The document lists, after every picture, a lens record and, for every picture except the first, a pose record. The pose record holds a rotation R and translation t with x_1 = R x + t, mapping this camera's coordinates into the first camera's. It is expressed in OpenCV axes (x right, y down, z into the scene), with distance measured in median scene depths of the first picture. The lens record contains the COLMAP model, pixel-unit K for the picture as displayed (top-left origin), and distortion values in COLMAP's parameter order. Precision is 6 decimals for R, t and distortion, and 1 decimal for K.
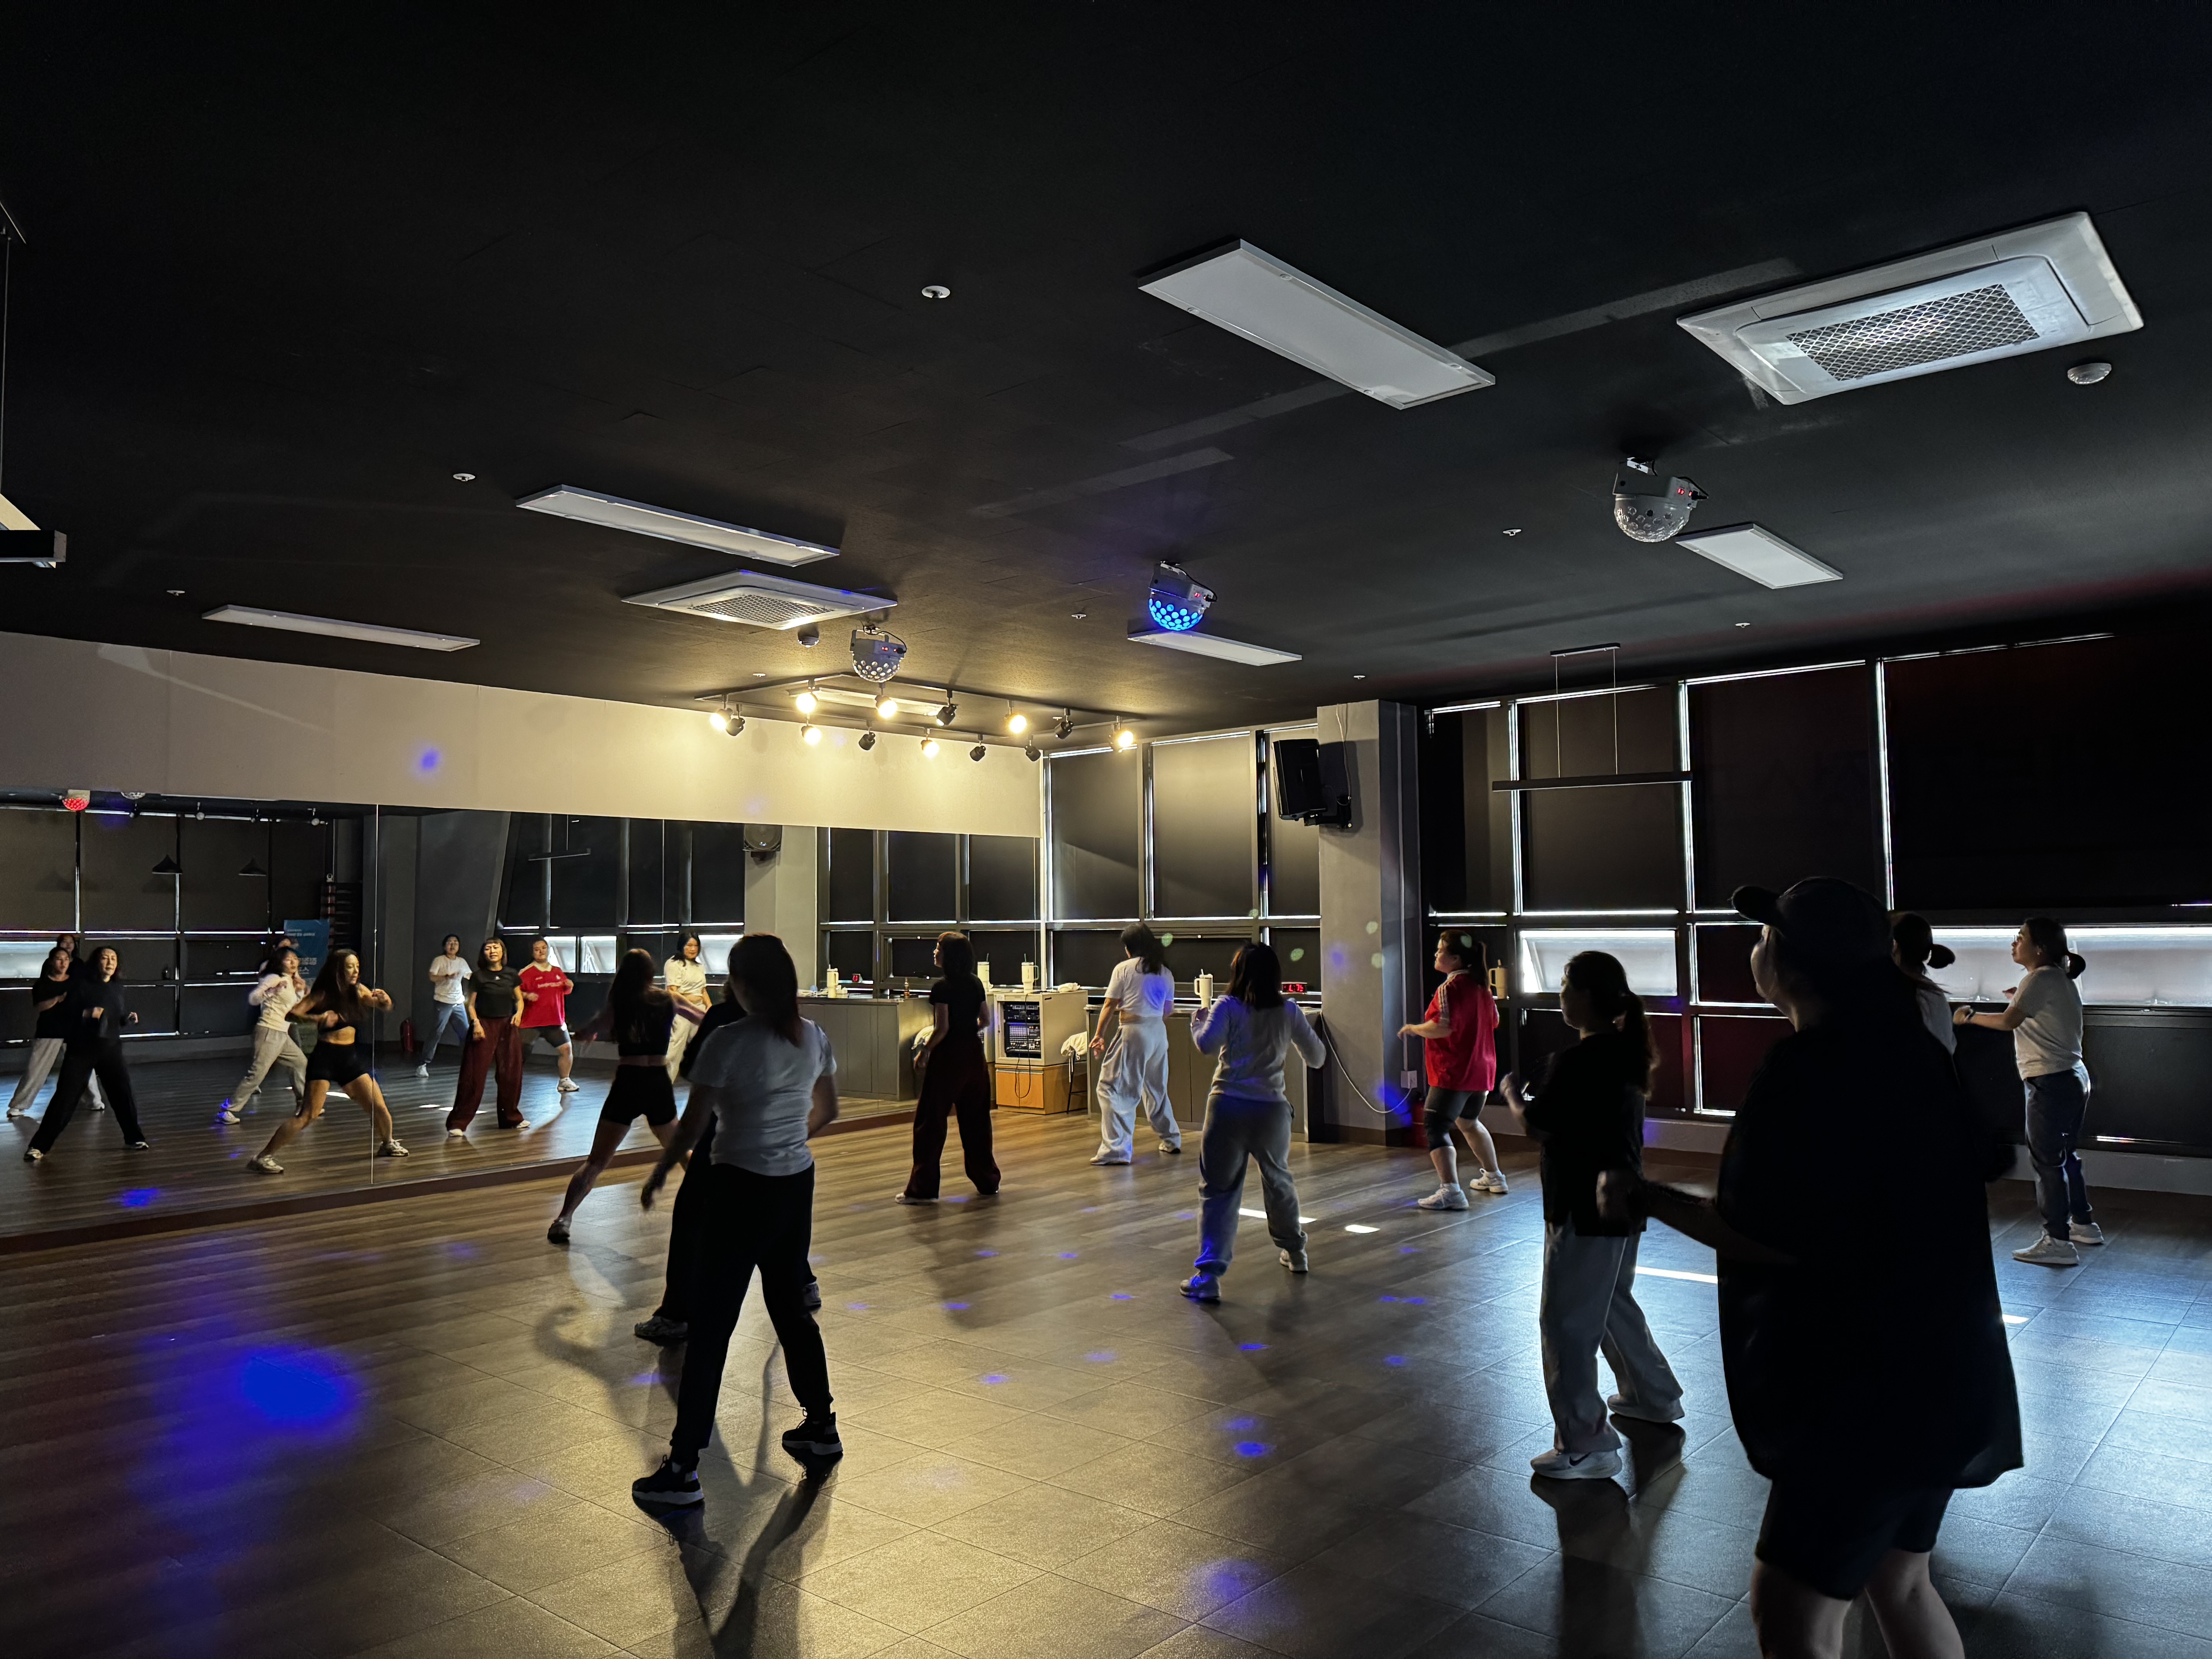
lens RADIAL K [[1531.2, 0, 1105.7], [0, 1531.2, 853.1], [0, 0, 1]] dist [0.026808, -0.036579]
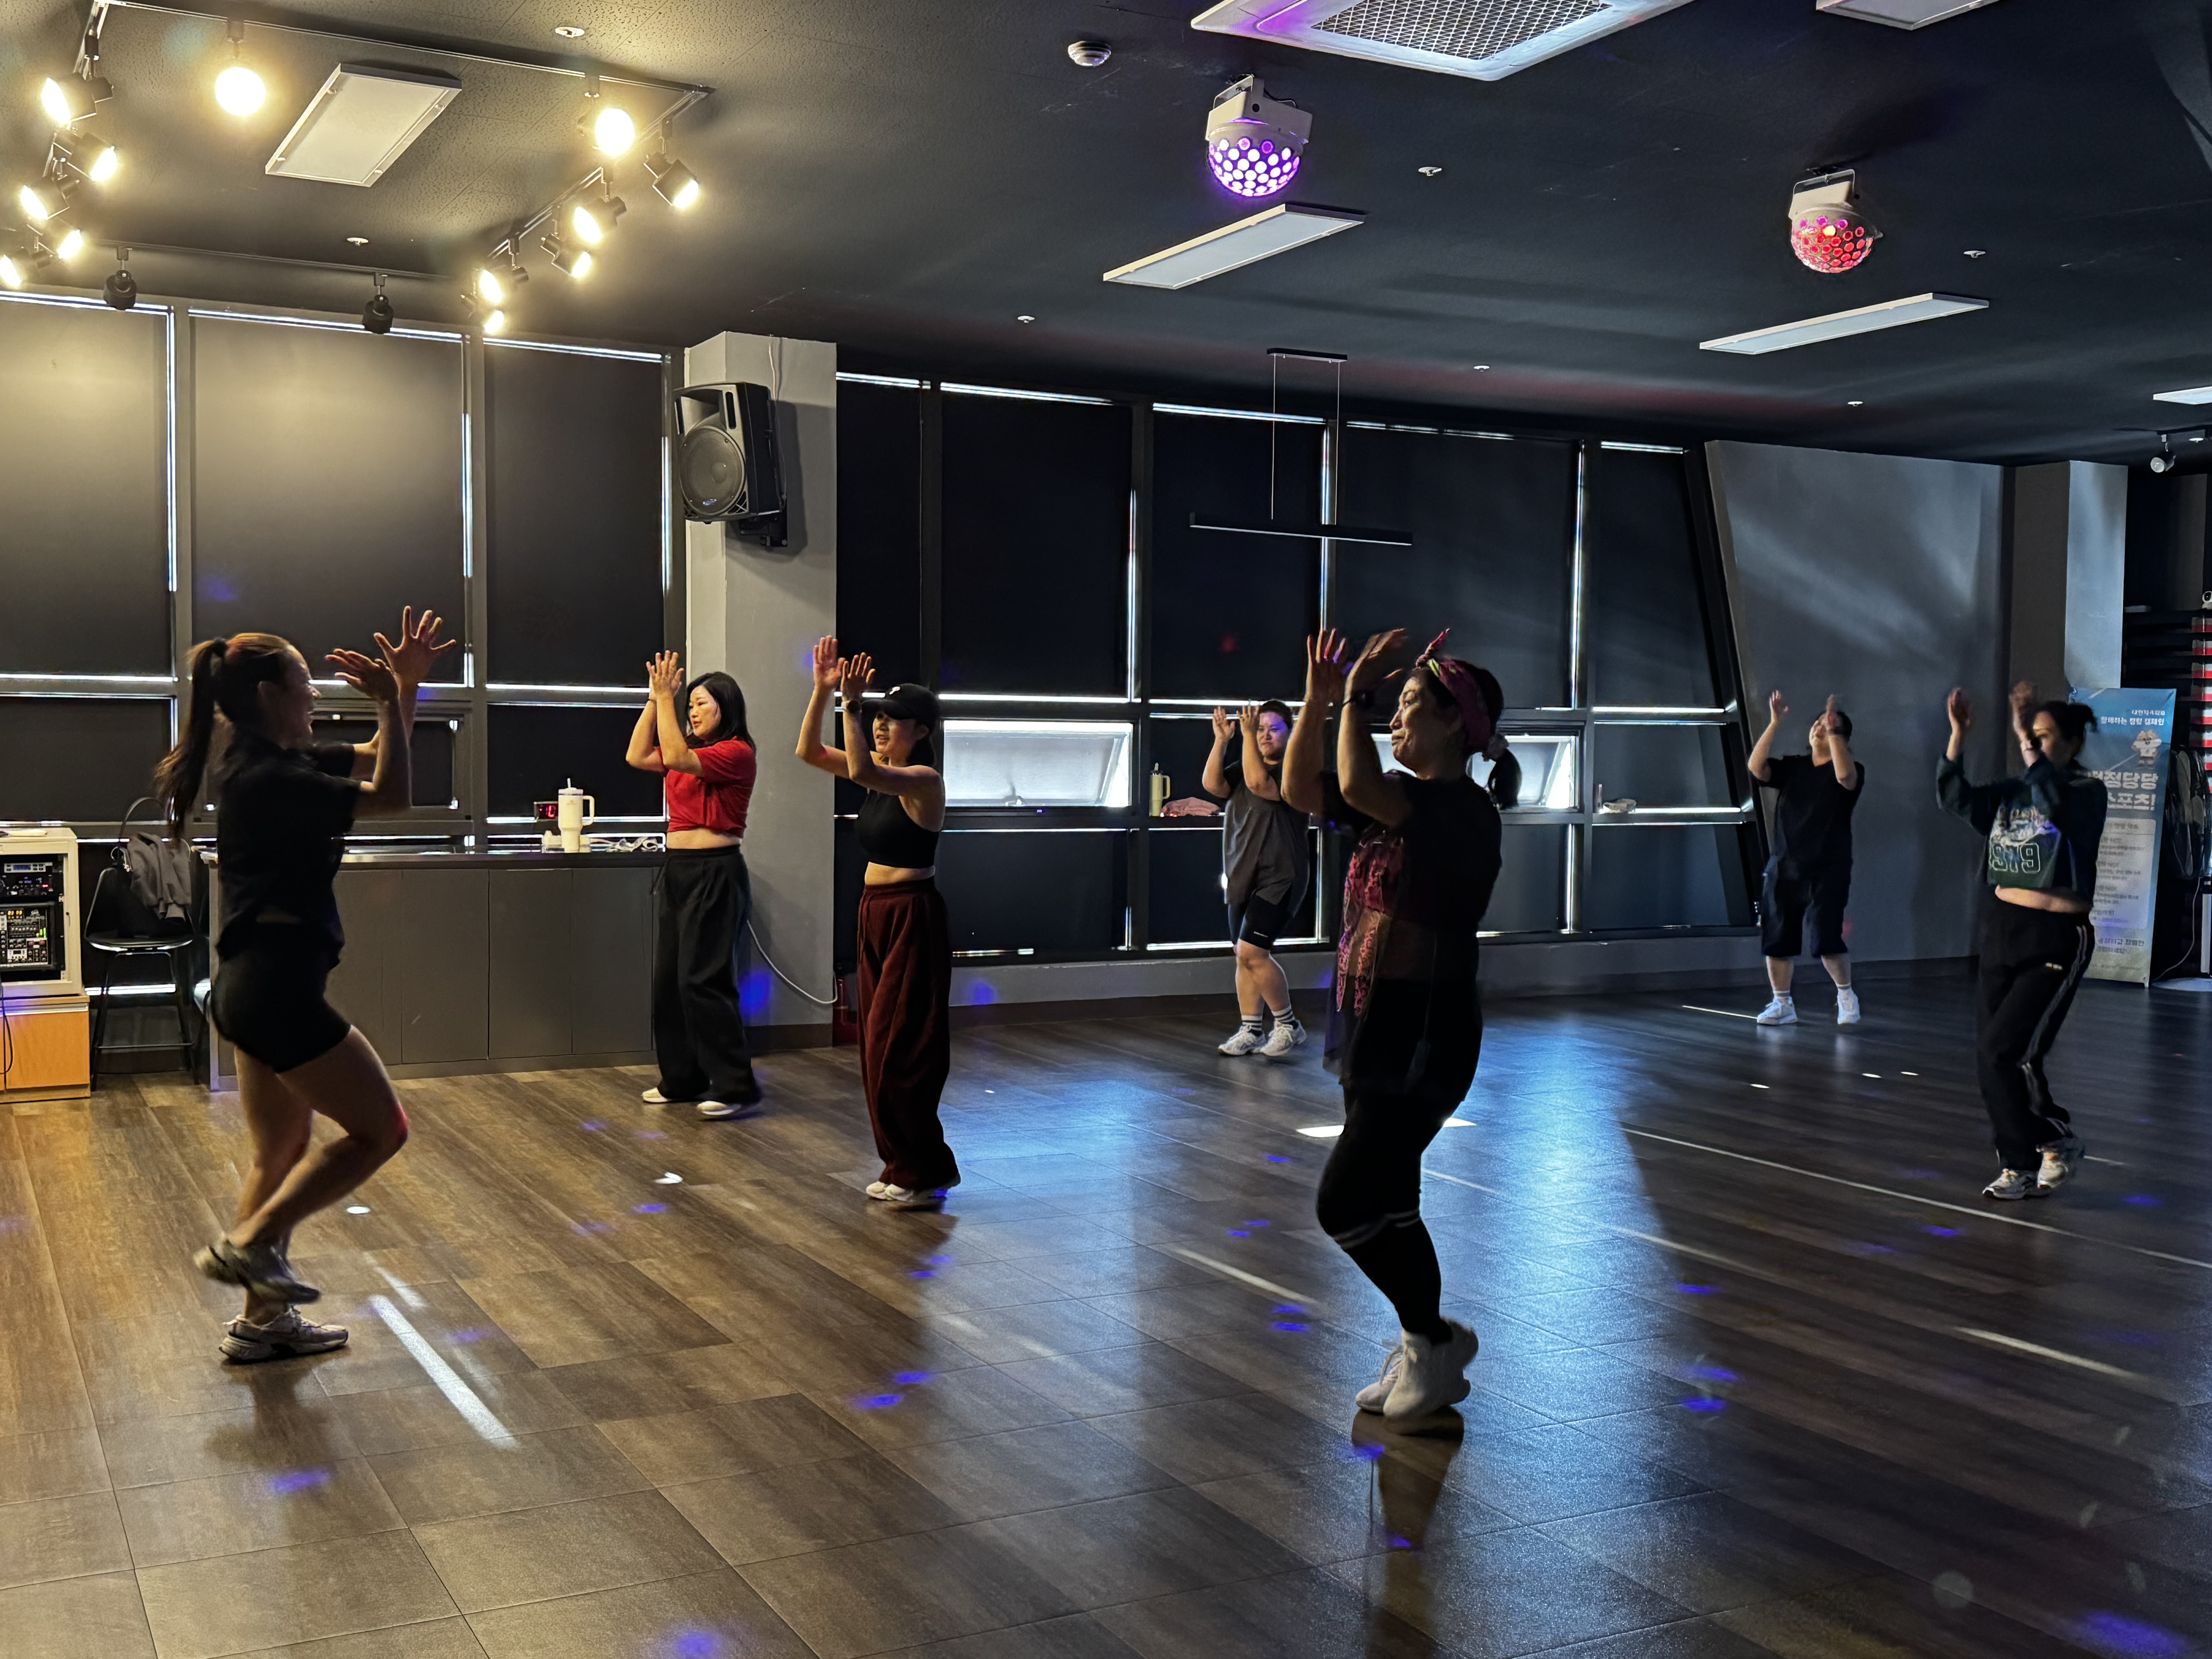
lens RADIAL K [[2147.1, 0, 1030.8], [0, 2147.1, 852.8], [0, 0, 1]] dist [0.047113, -0.323590]
pose [[0.369402, -0.042429, 0.928301, -0.603919], [-0.064259, 0.995400, 0.071067, 0.037734], [-0.927045, -0.085904, 0.364976, 0.581171]]
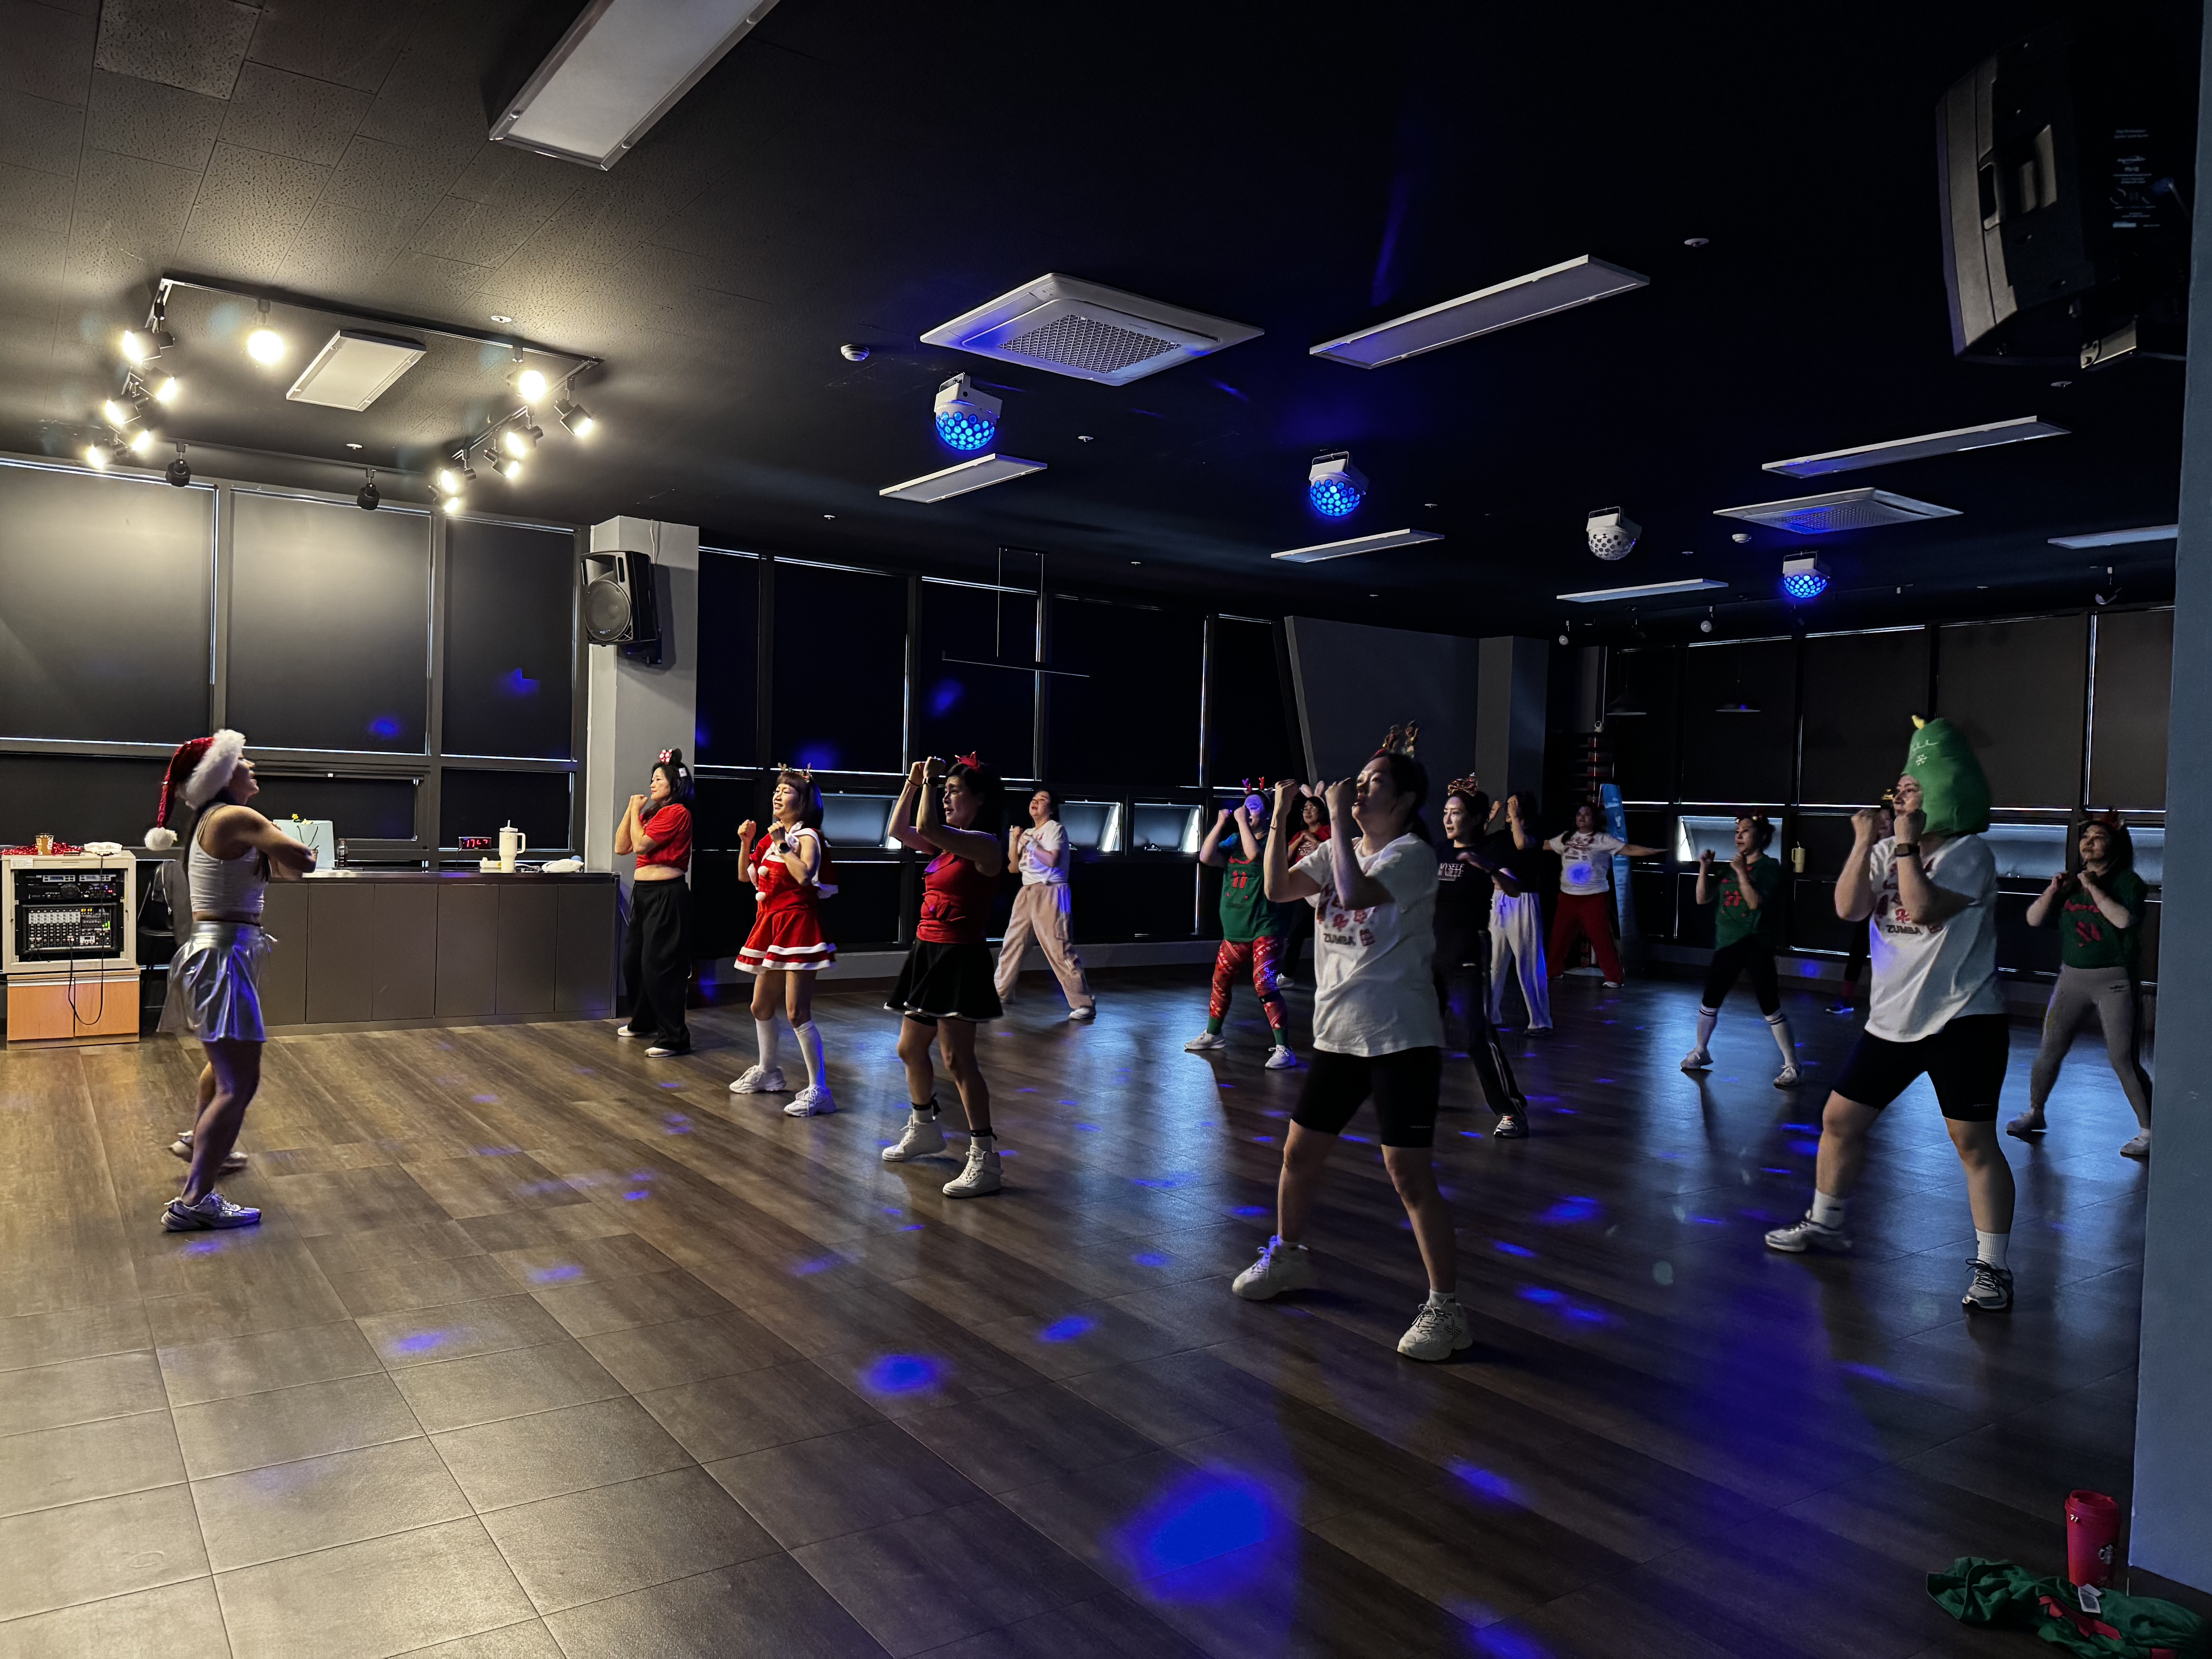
lens RADIAL K [[1505.5, 0, 1106.0], [0, 1505.5, 829.5], [0, 0, 1]] dist [-0.049900, -0.031996]
pose [[0.212299, -0.002173, 0.977202, -0.627934], [-0.088236, 0.995870, 0.021384, 0.037409], [-0.973213, -0.090764, 0.211230, 0.554375]]
